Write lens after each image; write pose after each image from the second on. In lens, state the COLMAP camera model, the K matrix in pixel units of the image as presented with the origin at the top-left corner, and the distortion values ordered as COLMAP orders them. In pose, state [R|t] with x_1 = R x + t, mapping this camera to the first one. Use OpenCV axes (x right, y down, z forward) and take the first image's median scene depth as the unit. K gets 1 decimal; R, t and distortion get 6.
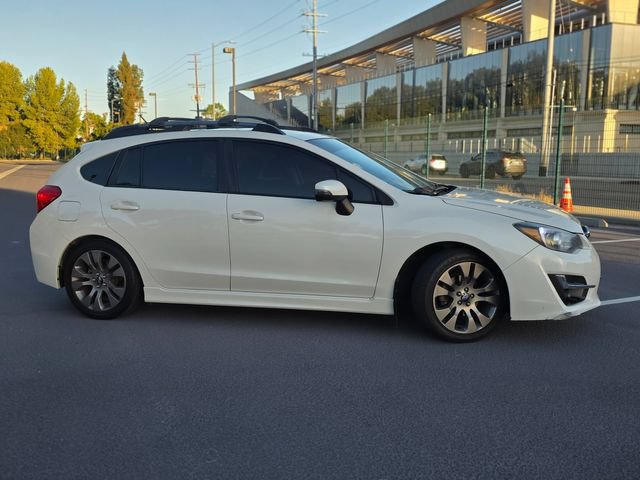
lens RADIAL K [[663.2, 0, 319.1], [0, 663.2, 240.0], [0, 0, 1]] dist [0.087013, -0.123020]
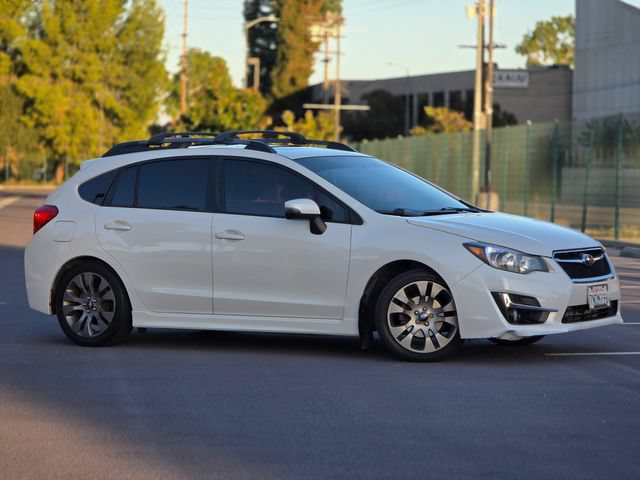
lens RADIAL K [[2127.7, 0, 323.0], [0, 2127.7, 240.1], [0, 0, 1]] dist [0.195629, 0.845838]
pose [[0.964350, 0.016640, -0.264107, 0.842406], [-0.041912, 0.995028, -0.090347, 0.245212], [0.261290, 0.098196, 0.960253, -1.953426]]
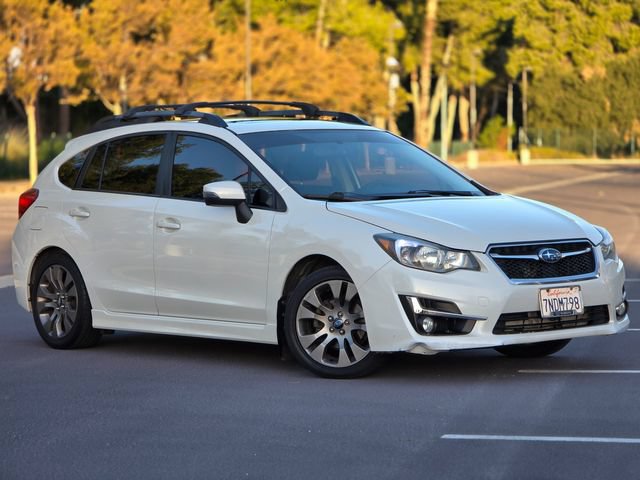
lens RADIAL K [[2127.7, 0, 323.0], [0, 2127.7, 240.1], [0, 0, 1]] dist [0.195629, 0.845838]
pose [[0.830358, 0.022749, -0.556766, 1.536063], [-0.067695, 0.995884, -0.060268, 0.131750], [0.553104, 0.087735, 0.828480, -1.112306]]
